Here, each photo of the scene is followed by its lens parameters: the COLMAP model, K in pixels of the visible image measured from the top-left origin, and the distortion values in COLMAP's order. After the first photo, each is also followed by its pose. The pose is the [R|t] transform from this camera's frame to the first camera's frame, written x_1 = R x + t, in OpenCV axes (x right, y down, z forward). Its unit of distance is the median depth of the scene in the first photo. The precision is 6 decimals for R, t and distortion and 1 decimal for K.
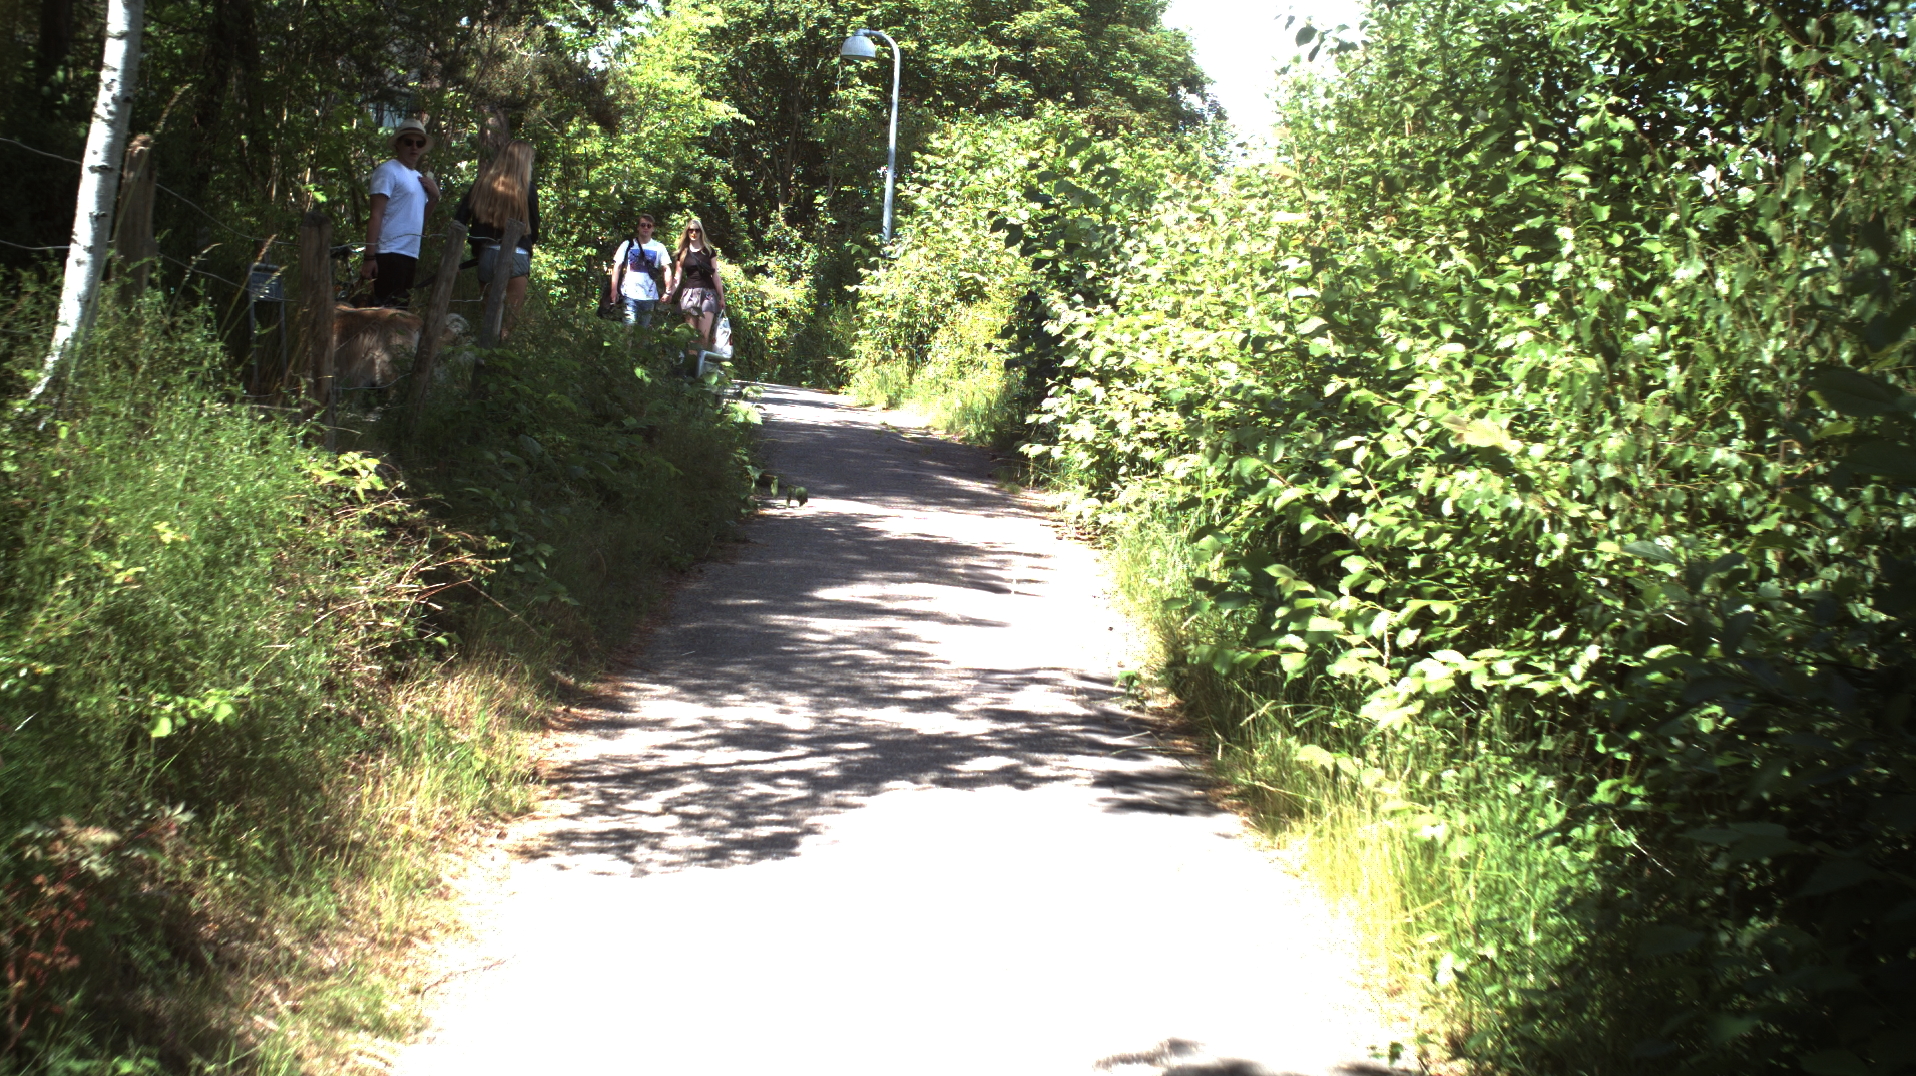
lens RADIAL K [[3502.6, 0, 966.7], [0, 3502.6, 531.1], [0, 0, 1]] dist [-0.283990, 0.000000]
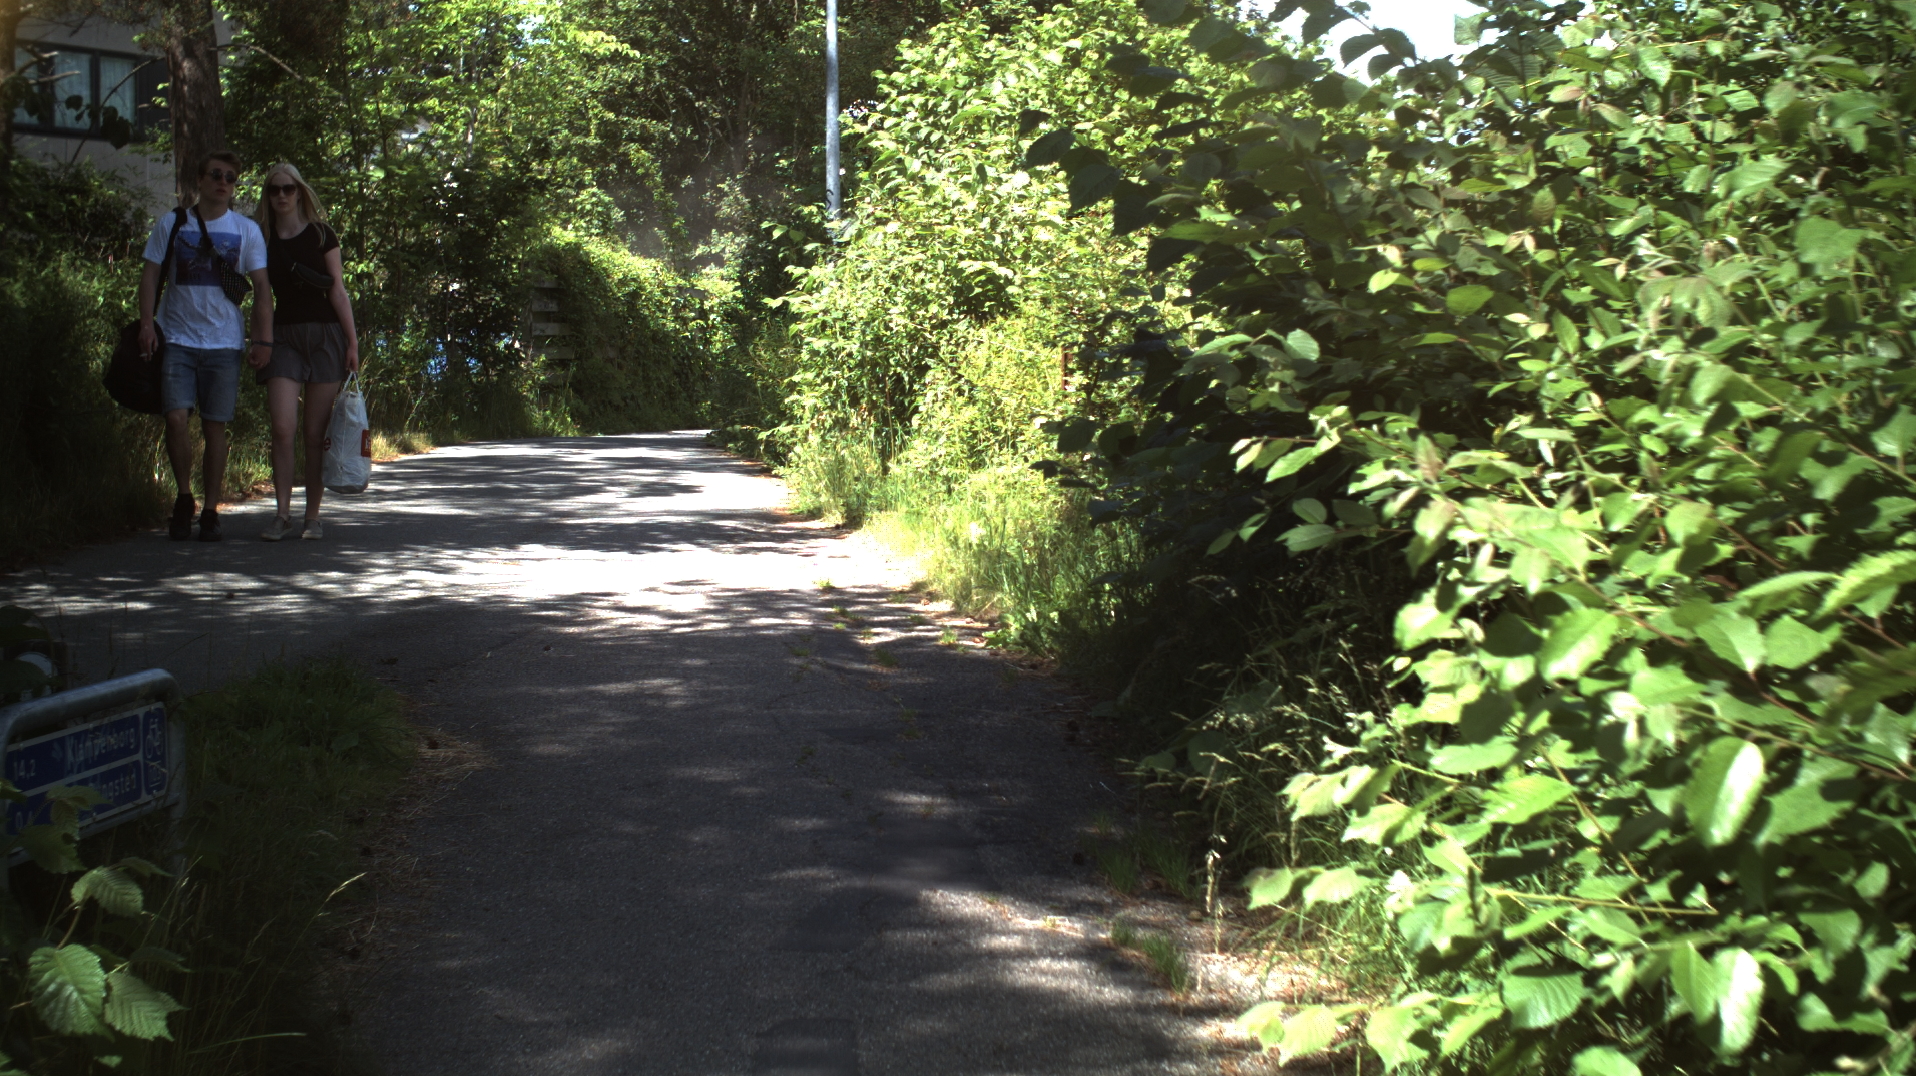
lens RADIAL K [[3502.6, 0, 948.6], [0, 3502.6, 537.9], [0, 0, 1]] dist [-0.283990, 0.000000]
pose [[0.997188, -0.073795, -0.013024, 0.000192], [0.073961, 0.997180, 0.012749, -0.035814], [0.012047, -0.013676, 0.999834, 0.425269]]
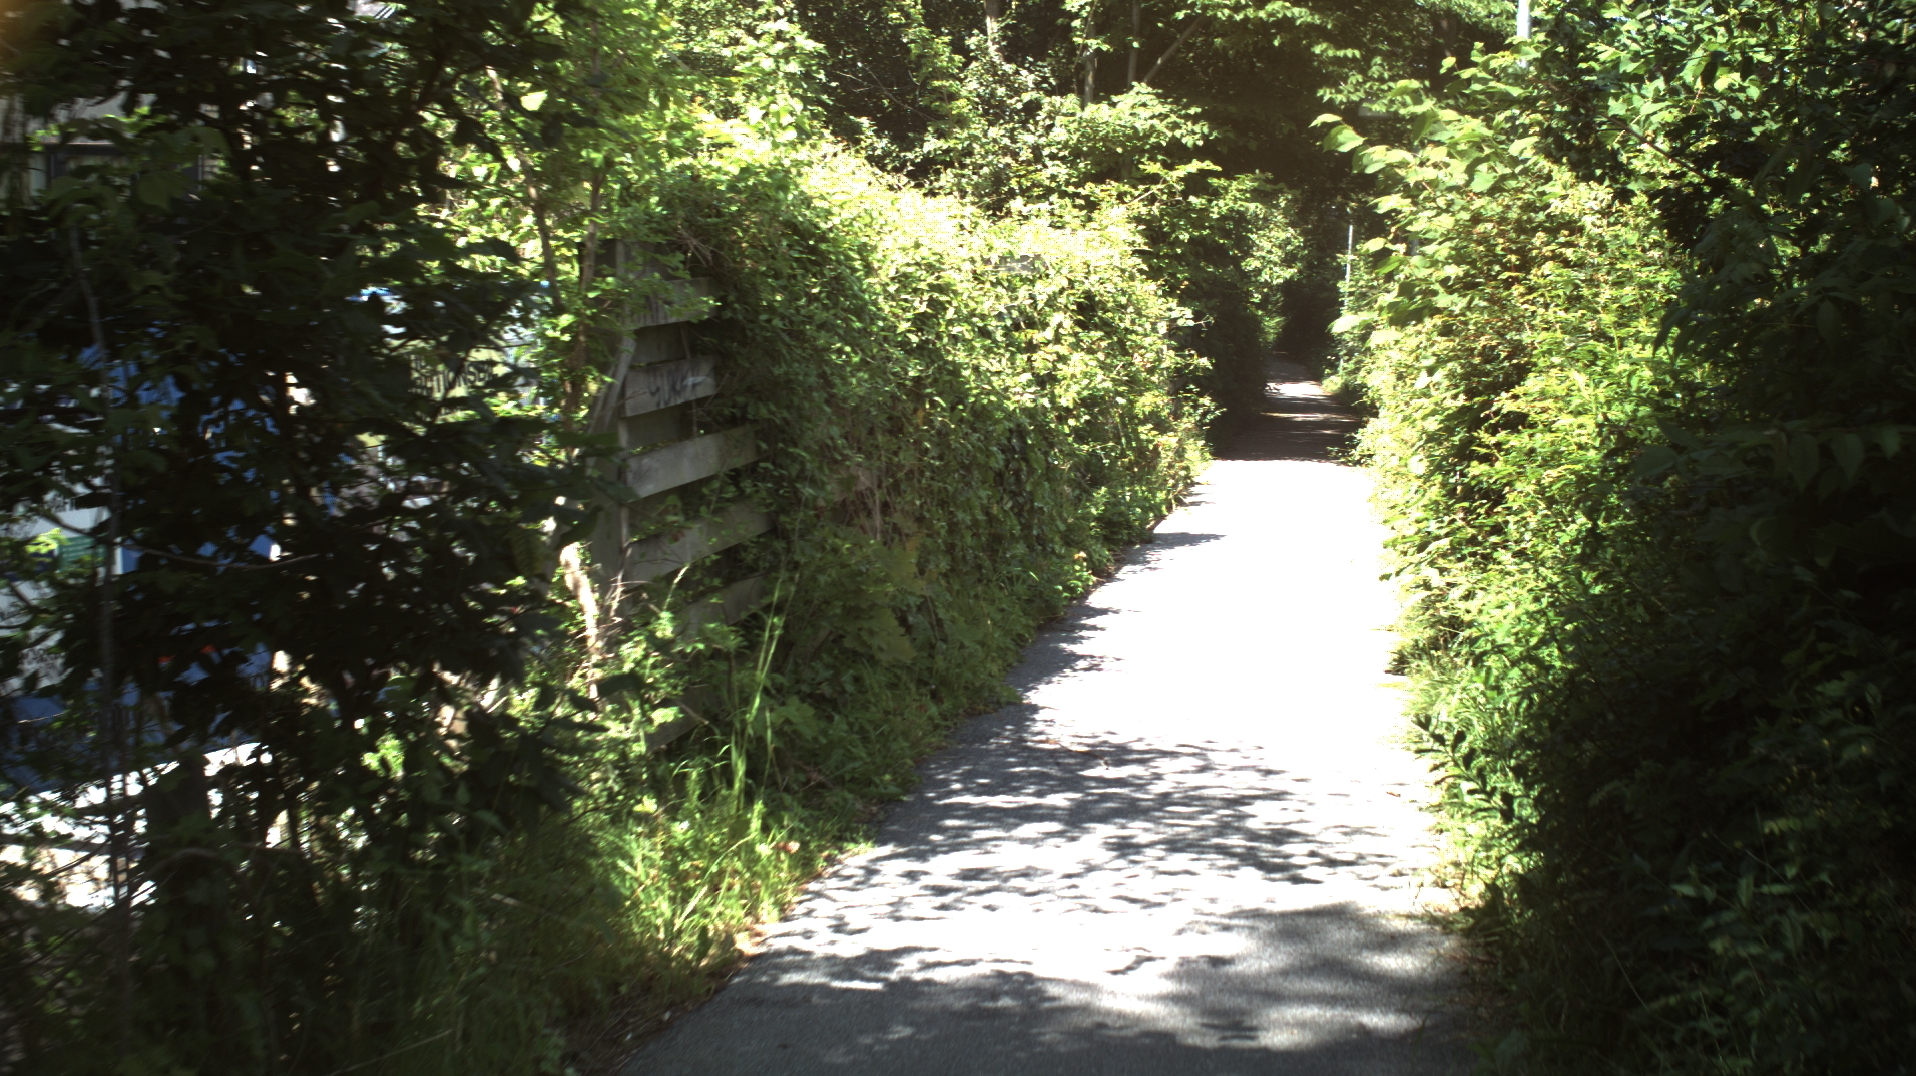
lens RADIAL K [[3502.6, 0, 961.9], [0, 3502.6, 536.4], [0, 0, 1]] dist [-0.283990, 0.000000]
pose [[0.996819, -0.064030, -0.047461, -0.085668], [0.066145, 0.996820, 0.044435, -0.096624], [0.044465, -0.047433, 0.997884, 1.128791]]
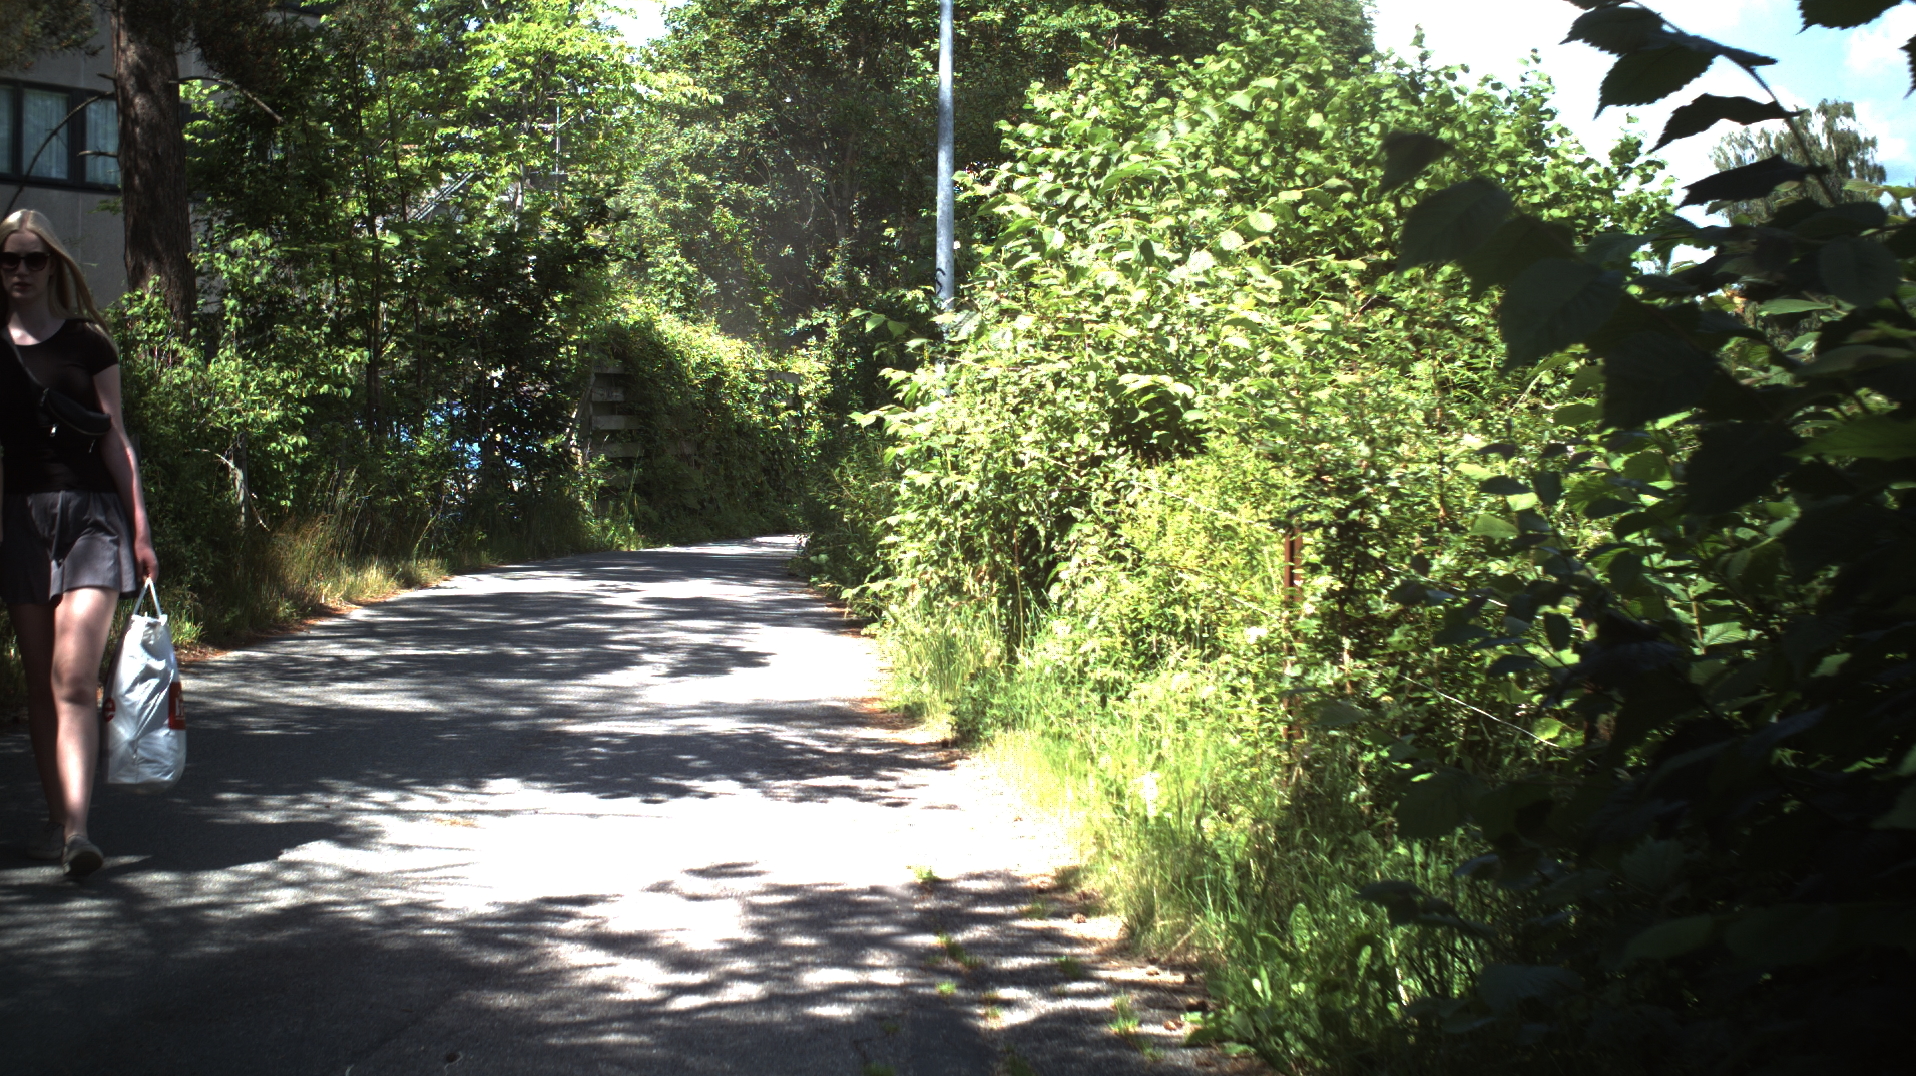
lens RADIAL K [[3502.6, 0, 959.5], [0, 3502.6, 548.6], [0, 0, 1]] dist [-0.283990, 0.000000]
pose [[0.997414, -0.060170, -0.039303, -0.005237], [0.059985, 0.998182, -0.005869, -0.049813], [0.039585, 0.003497, 0.999210, 0.565976]]
